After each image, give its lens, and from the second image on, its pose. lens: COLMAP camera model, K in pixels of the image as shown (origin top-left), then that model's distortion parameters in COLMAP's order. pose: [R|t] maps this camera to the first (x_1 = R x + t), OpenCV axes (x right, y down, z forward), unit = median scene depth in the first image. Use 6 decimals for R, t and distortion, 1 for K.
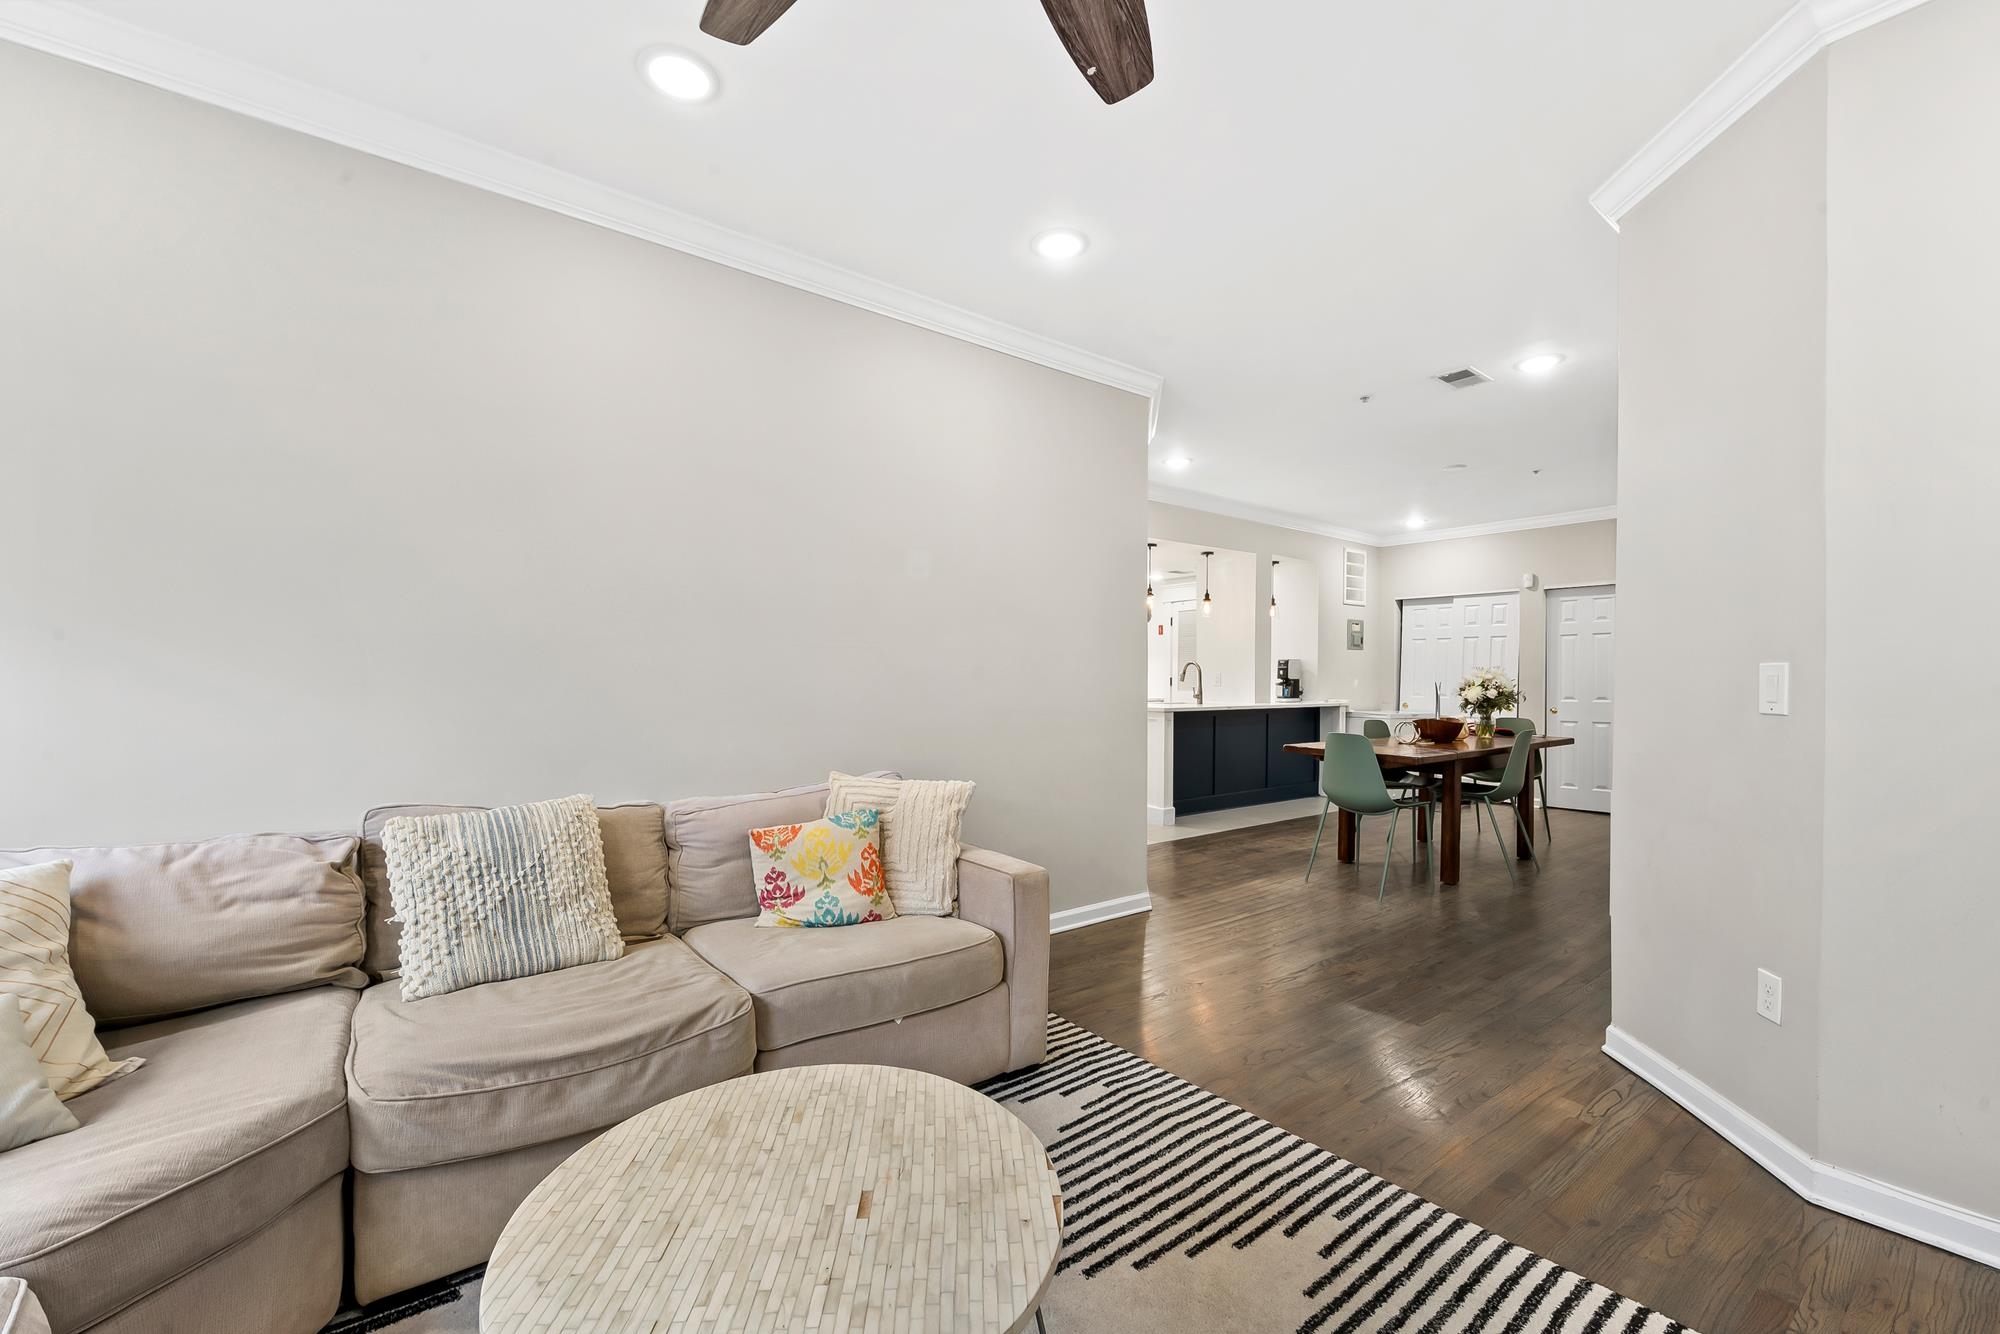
lens RADIAL K [[807.8, 0, 996.9], [0, 807.8, 667.5], [0, 0, 1]] dist [-0.010527, 0.000193]
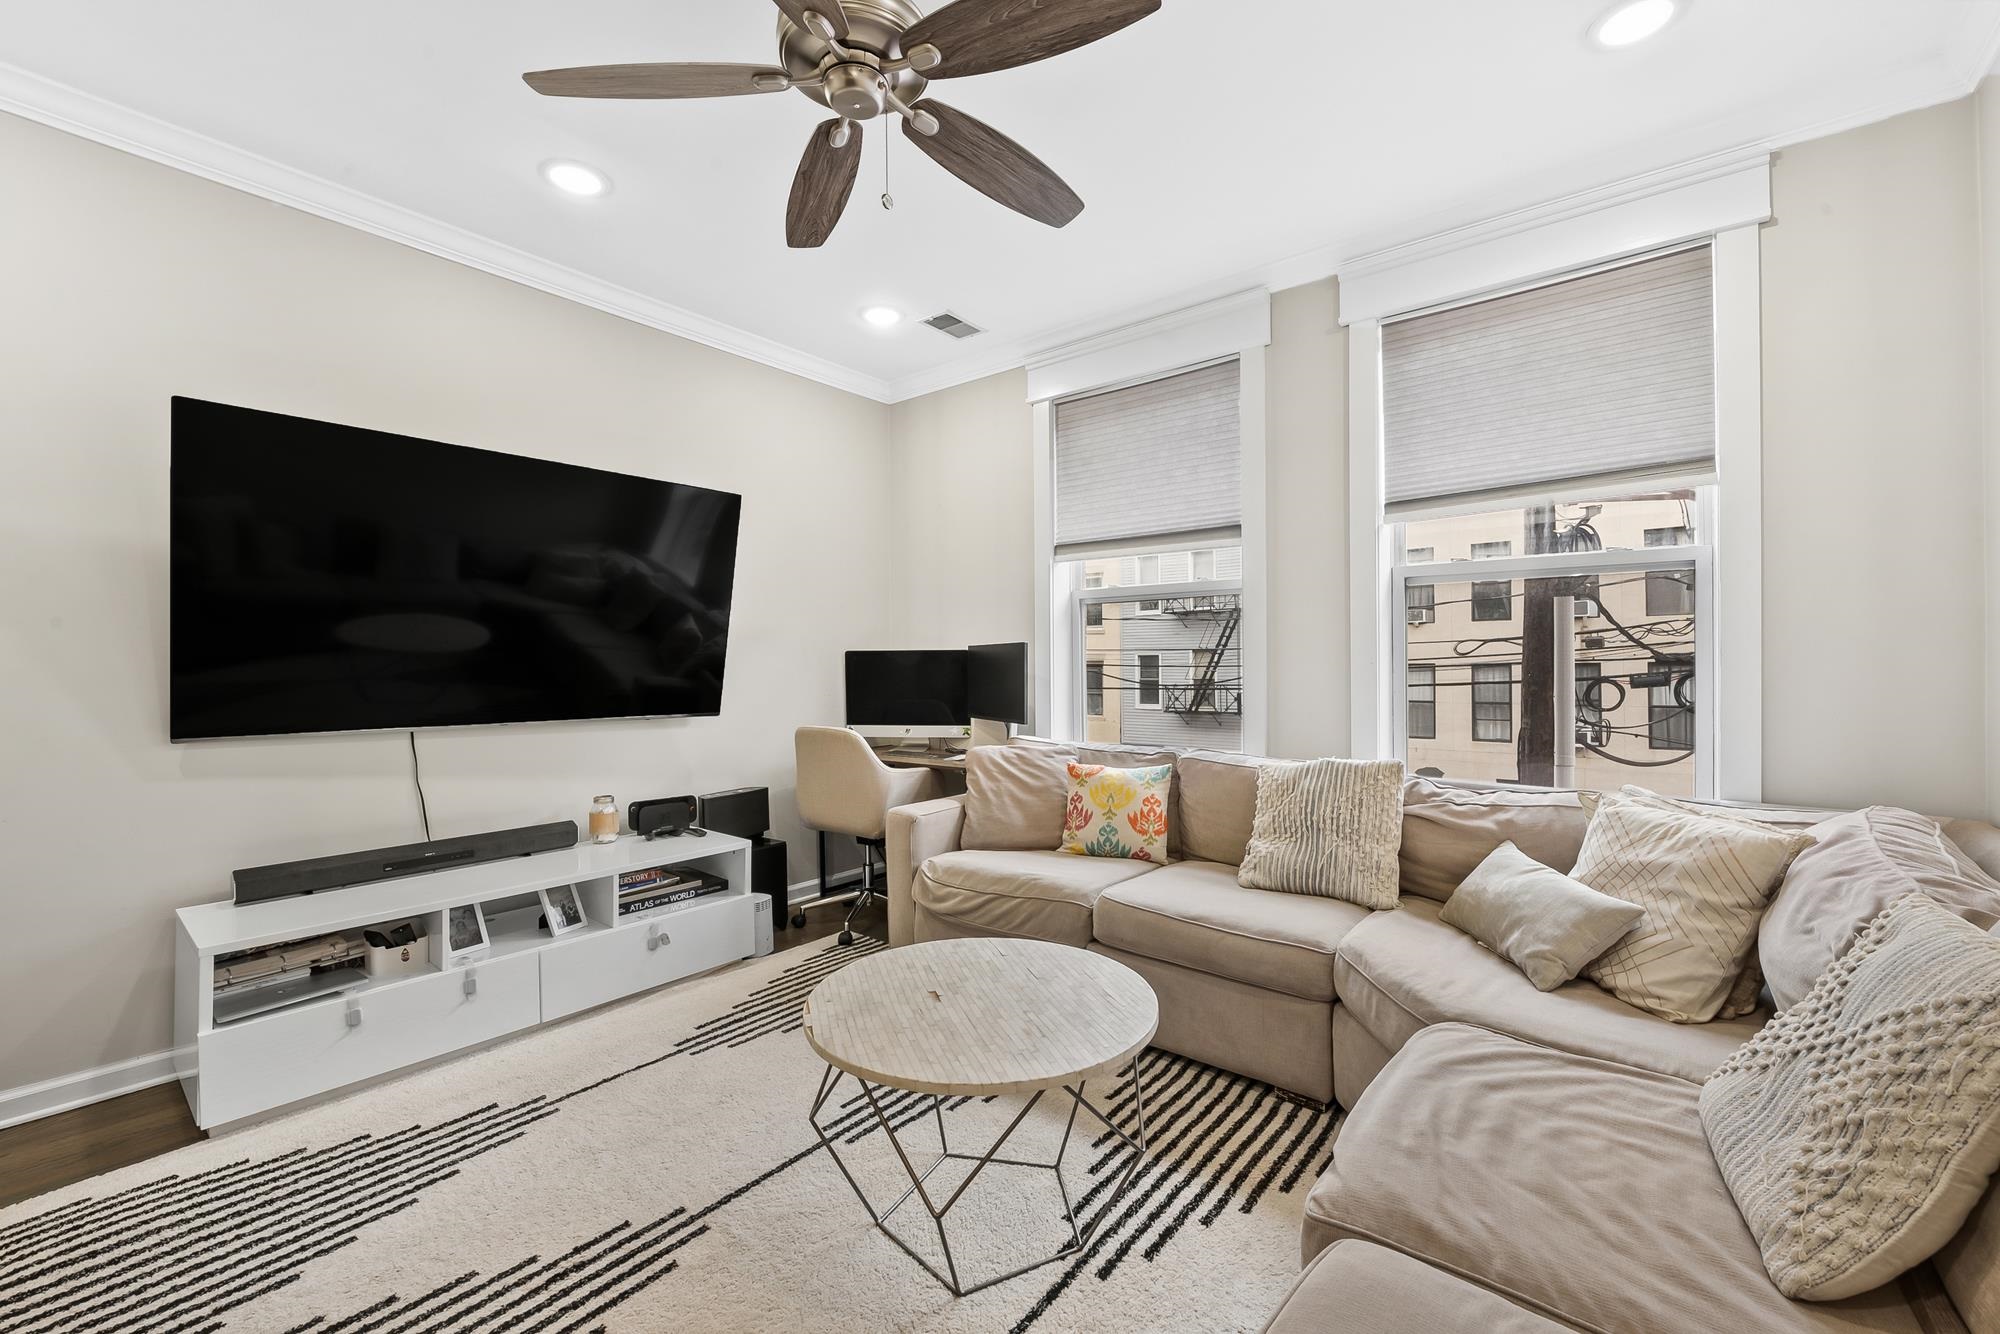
lens RADIAL K [[807.8, 0, 996.9], [0, 807.8, 667.5], [0, 0, 1]] dist [-0.010527, 0.000193]
pose [[-0.970542, -0.002625, -0.240919, 0.044184], [0.000291, 0.999927, -0.012069, 0.023942], [0.240933, -0.011784, -0.970470, 1.164579]]
